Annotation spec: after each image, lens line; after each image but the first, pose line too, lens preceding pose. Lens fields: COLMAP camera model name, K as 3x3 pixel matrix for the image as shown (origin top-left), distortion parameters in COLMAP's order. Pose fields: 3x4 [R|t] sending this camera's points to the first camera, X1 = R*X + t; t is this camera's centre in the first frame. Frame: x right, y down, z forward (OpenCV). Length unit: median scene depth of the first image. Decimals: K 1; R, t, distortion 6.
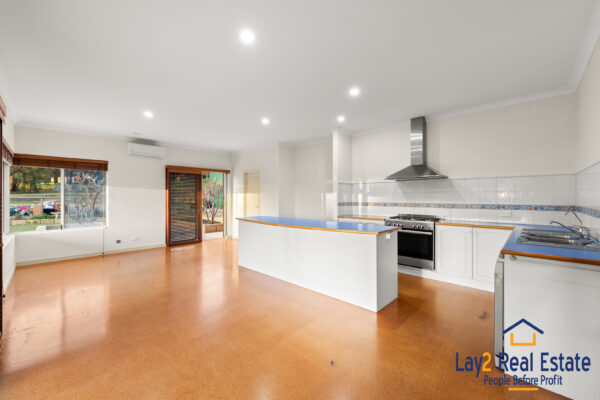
lens RADIAL K [[246.3, 0, 302.5], [0, 246.3, 197.6], [0, 0, 1]] dist [0.001860, 0.000825]
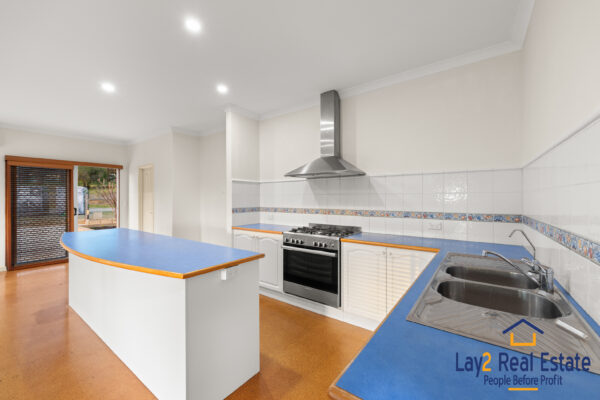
lens RADIAL K [[246.3, 0, 302.6], [0, 246.3, 200.1], [0, 0, 1]] dist [0.001860, 0.000825]
pose [[0.991926, -0.001836, 0.126807, 0.300219], [0.001324, 0.999991, 0.004119, -0.008168], [-0.126813, -0.003918, 0.991919, 0.288075]]
